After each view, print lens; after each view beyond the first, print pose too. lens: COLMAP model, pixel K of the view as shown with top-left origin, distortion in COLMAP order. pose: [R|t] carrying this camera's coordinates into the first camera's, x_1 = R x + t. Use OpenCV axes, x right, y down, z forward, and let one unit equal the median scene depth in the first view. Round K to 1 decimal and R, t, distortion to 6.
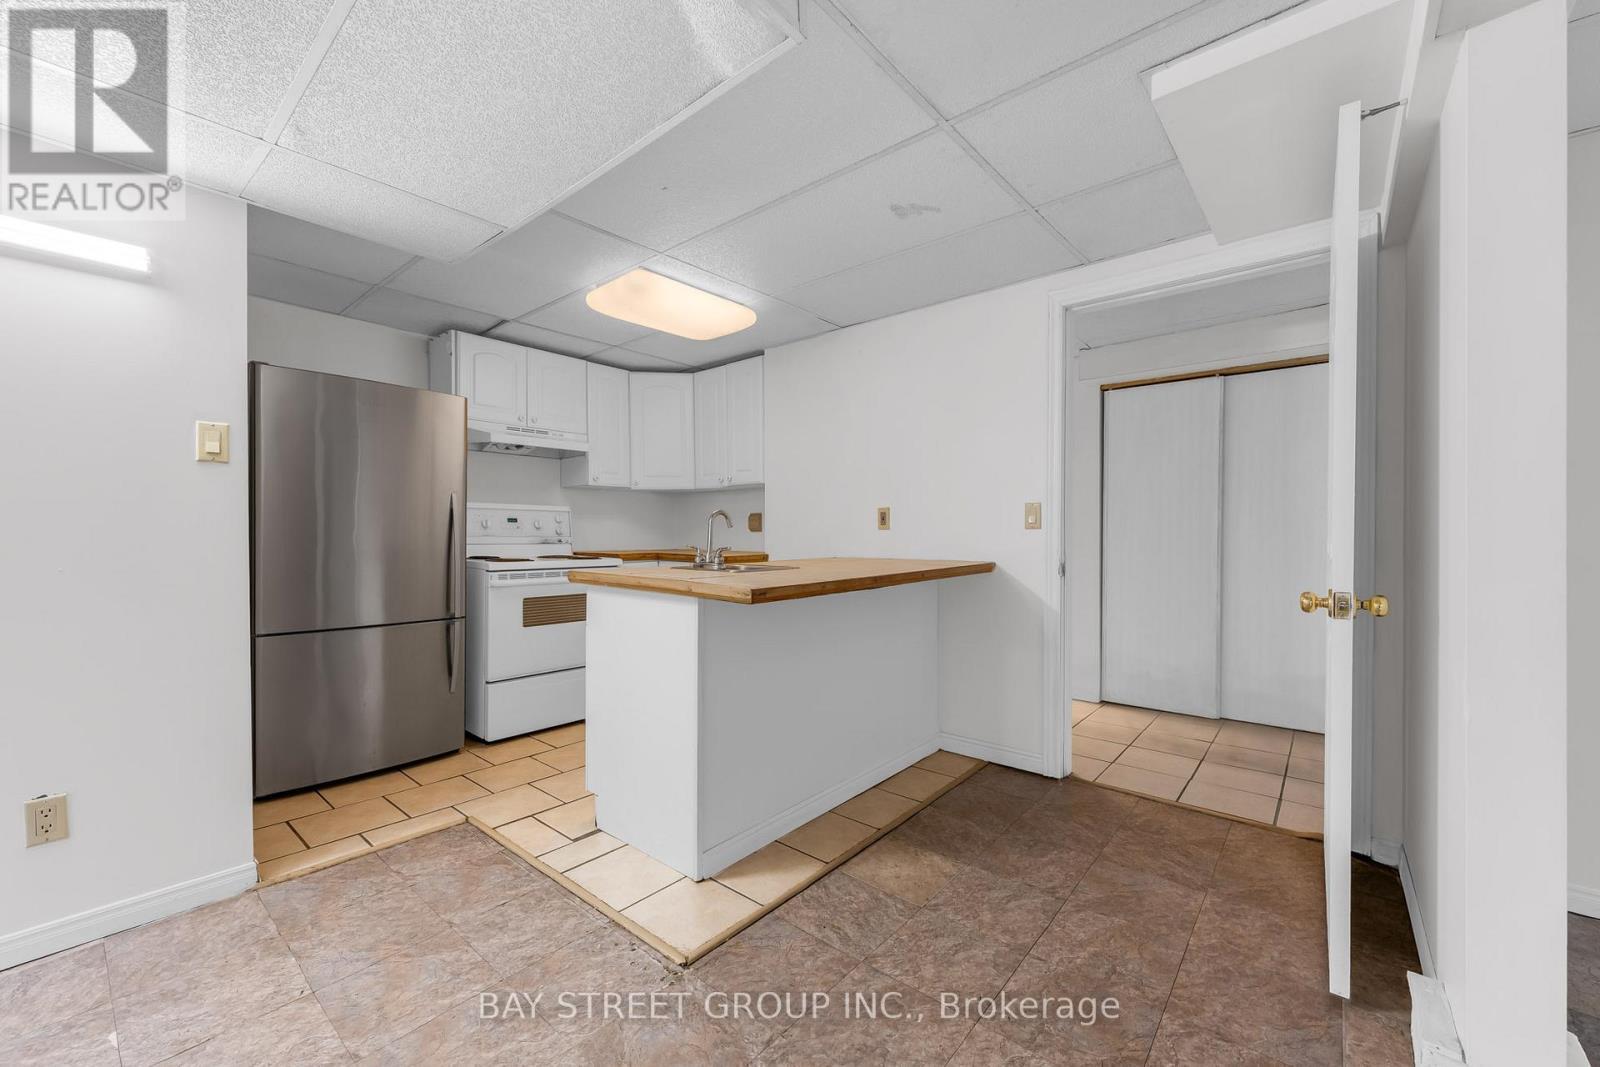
lens RADIAL K [[631.1, 0, 806.8], [0, 631.1, 527.6], [0, 0, 1]] dist [0.000085, 0.000291]
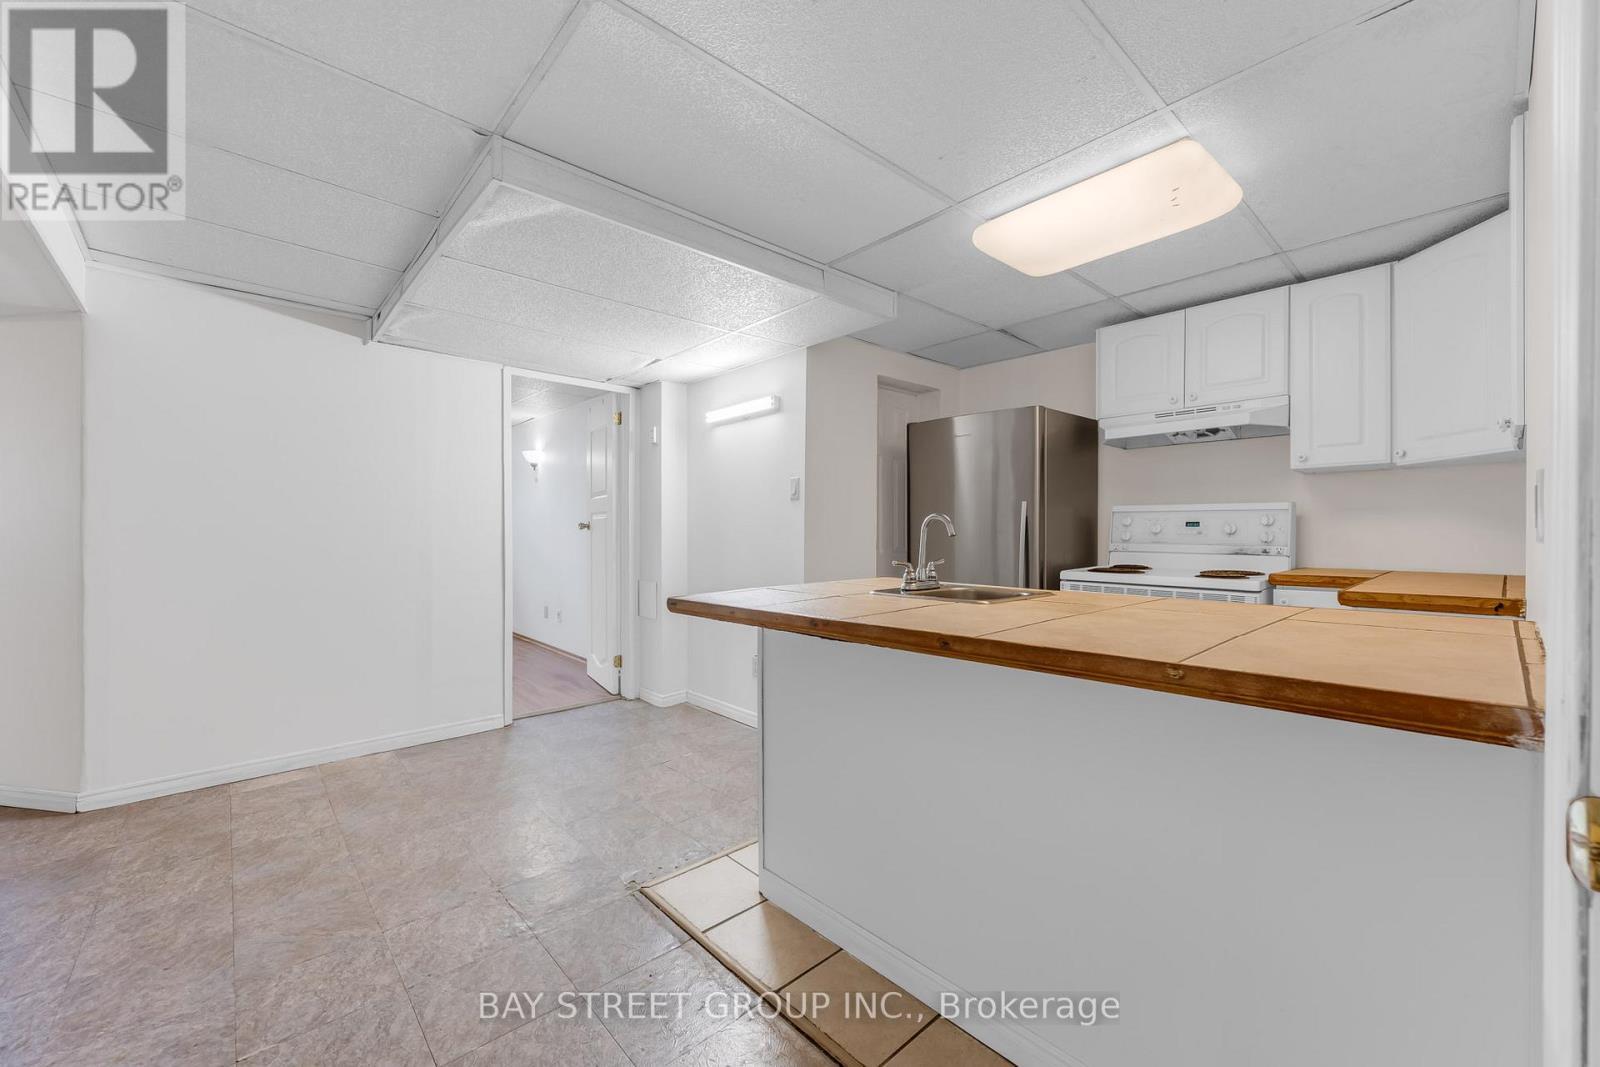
lens RADIAL K [[631.1, 0, 806.8], [0, 631.1, 527.6], [0, 0, 1]] dist [0.000085, 0.000291]
pose [[-0.131667, -0.008235, -0.991260, 0.407613], [0.003525, 0.999955, -0.008776, -0.001684], [0.991288, -0.004650, -0.131632, 0.613095]]
